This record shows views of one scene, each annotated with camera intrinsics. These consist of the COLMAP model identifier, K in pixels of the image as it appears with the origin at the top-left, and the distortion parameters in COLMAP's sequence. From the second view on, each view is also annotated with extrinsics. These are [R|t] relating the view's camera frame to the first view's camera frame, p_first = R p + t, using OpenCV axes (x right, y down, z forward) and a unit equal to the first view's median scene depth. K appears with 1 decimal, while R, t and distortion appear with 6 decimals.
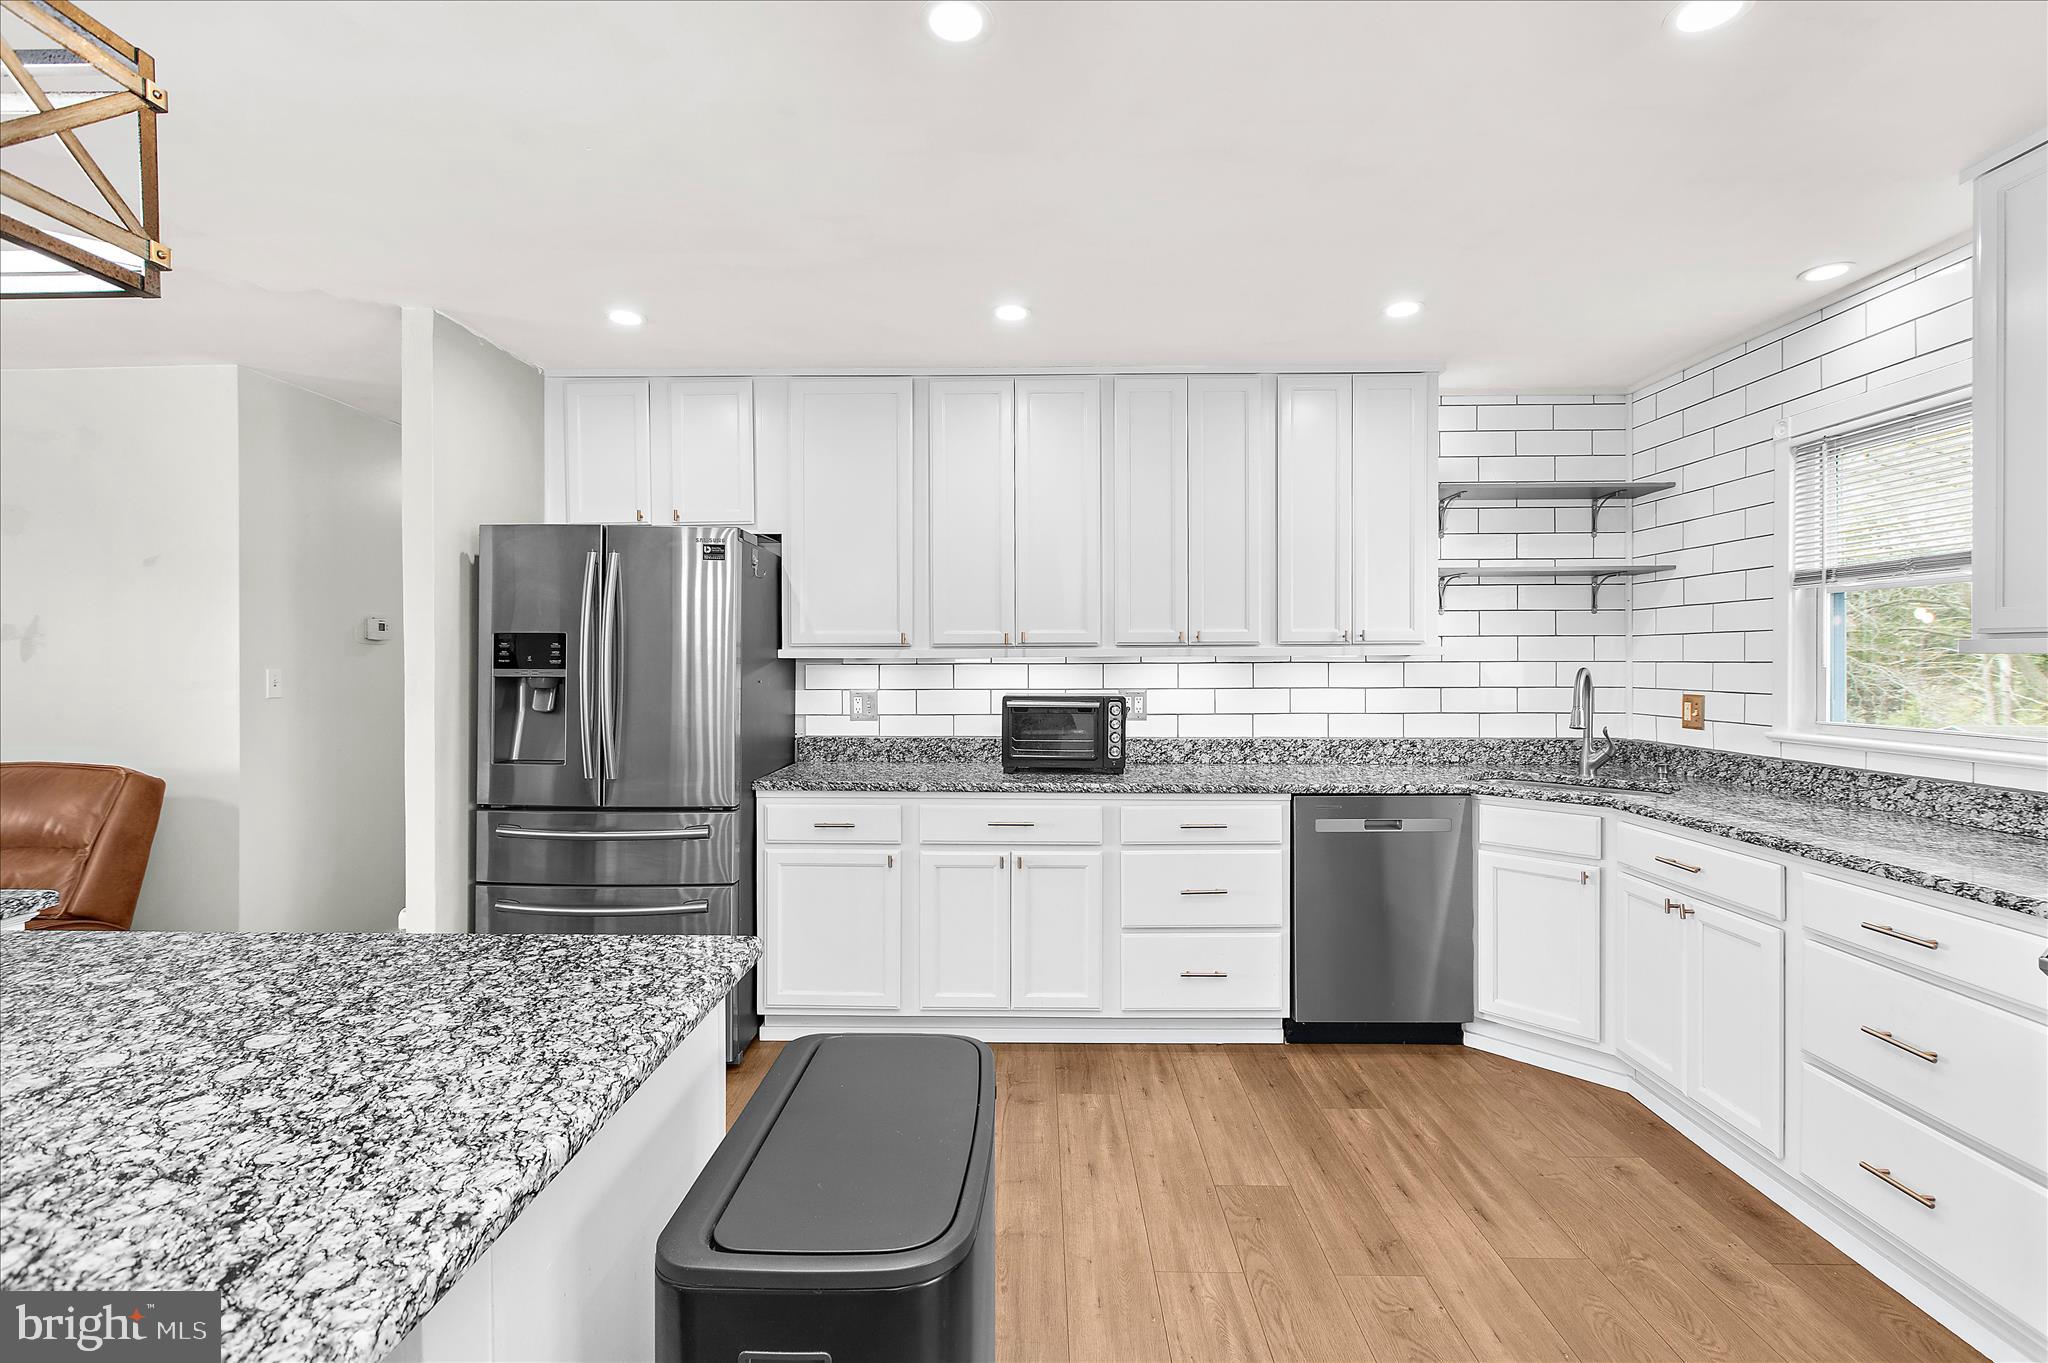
lens RADIAL K [[927.4, 0, 1014.2], [0, 927.4, 668.8], [0, 0, 1]] dist [0.000475, -0.000796]
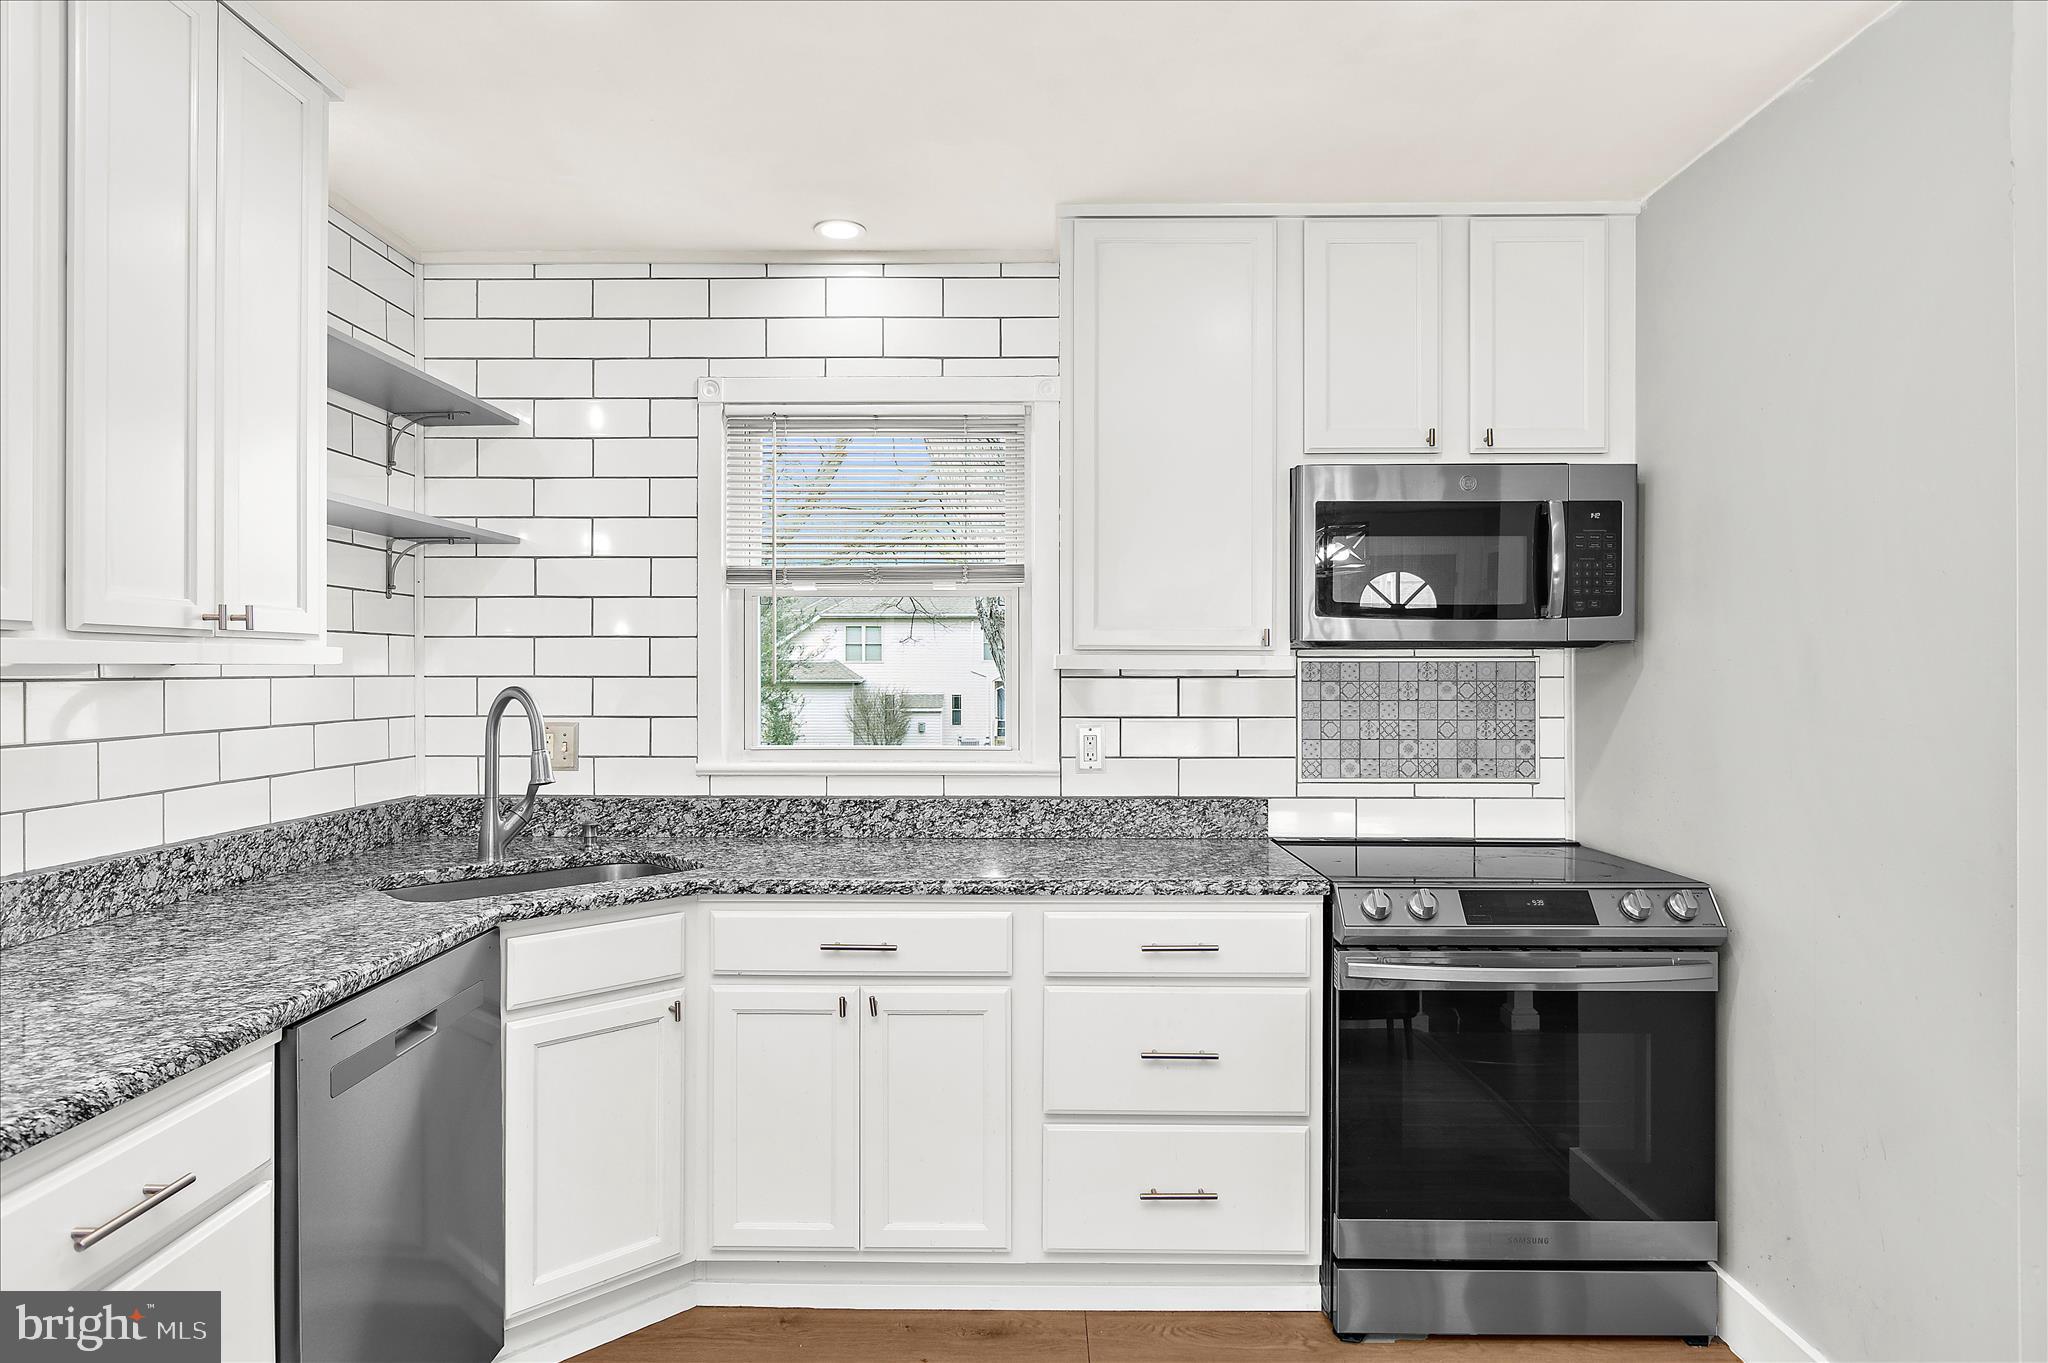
lens RADIAL K [[1169.4, 0, 1016.6], [0, 1169.4, 673.9], [0, 0, 1]] dist [-0.003379, -0.000605]
pose [[-0.012067, -0.000233, 0.999927, -0.182161], [0.007646, 0.999971, 0.000325, -0.007475], [-0.999898, 0.007649, -0.012065, 0.688057]]
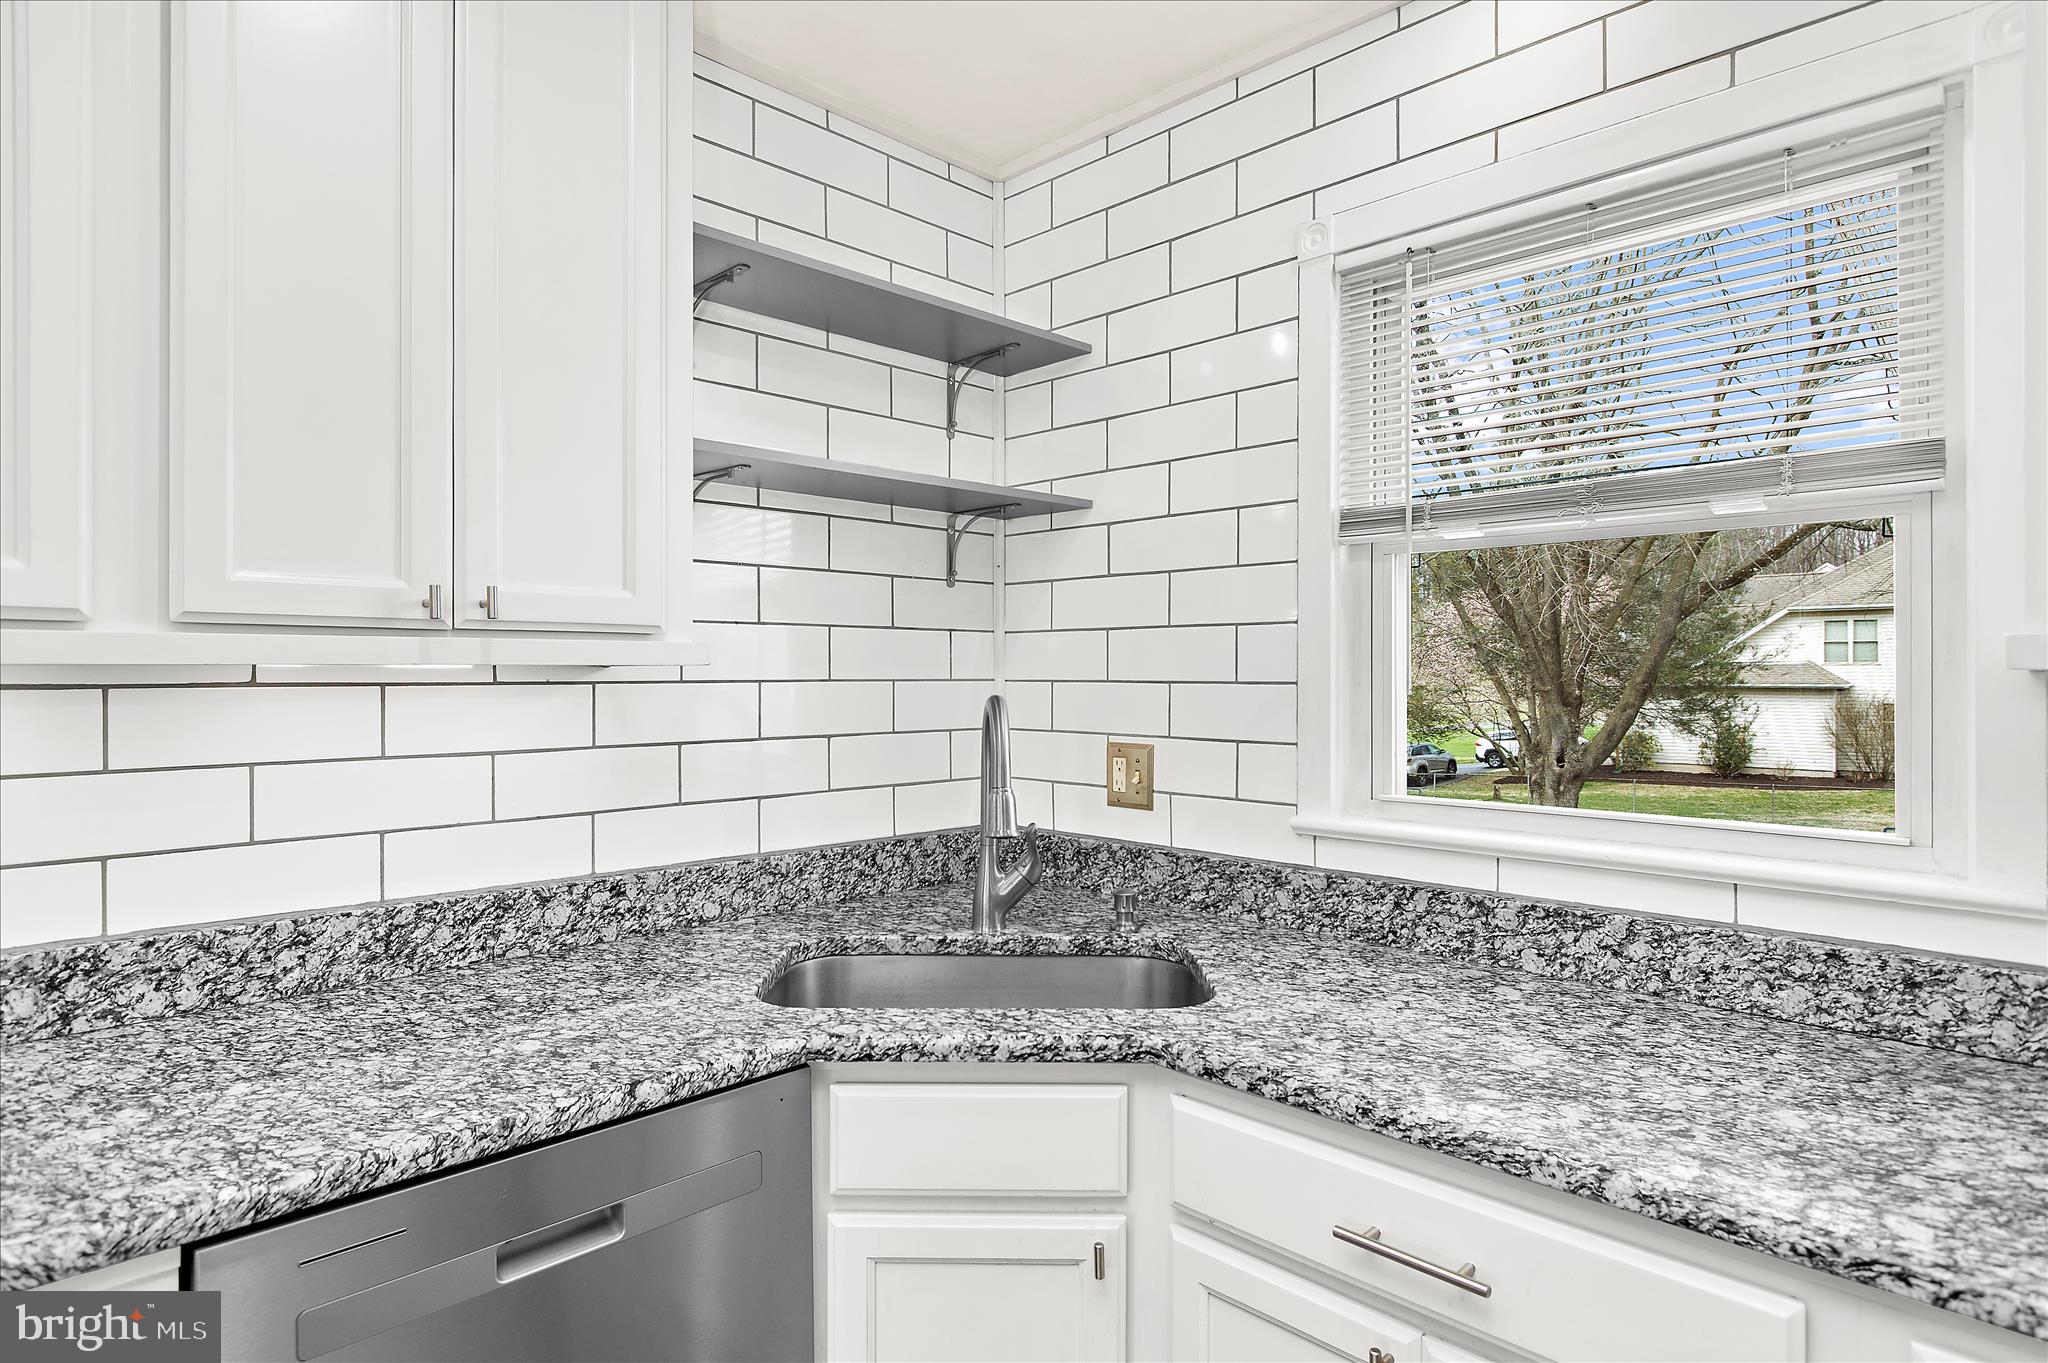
lens RADIAL K [[1119.9, 0, 1016.9], [0, 1119.9, 674.7], [0, 0, 1]] dist [0.001202, -0.003244]
pose [[0.691346, 0.002033, 0.722521, 0.234726], [0.003768, 0.999972, -0.006419, -0.007792], [-0.722514, 0.007160, 0.691319, 0.632627]]
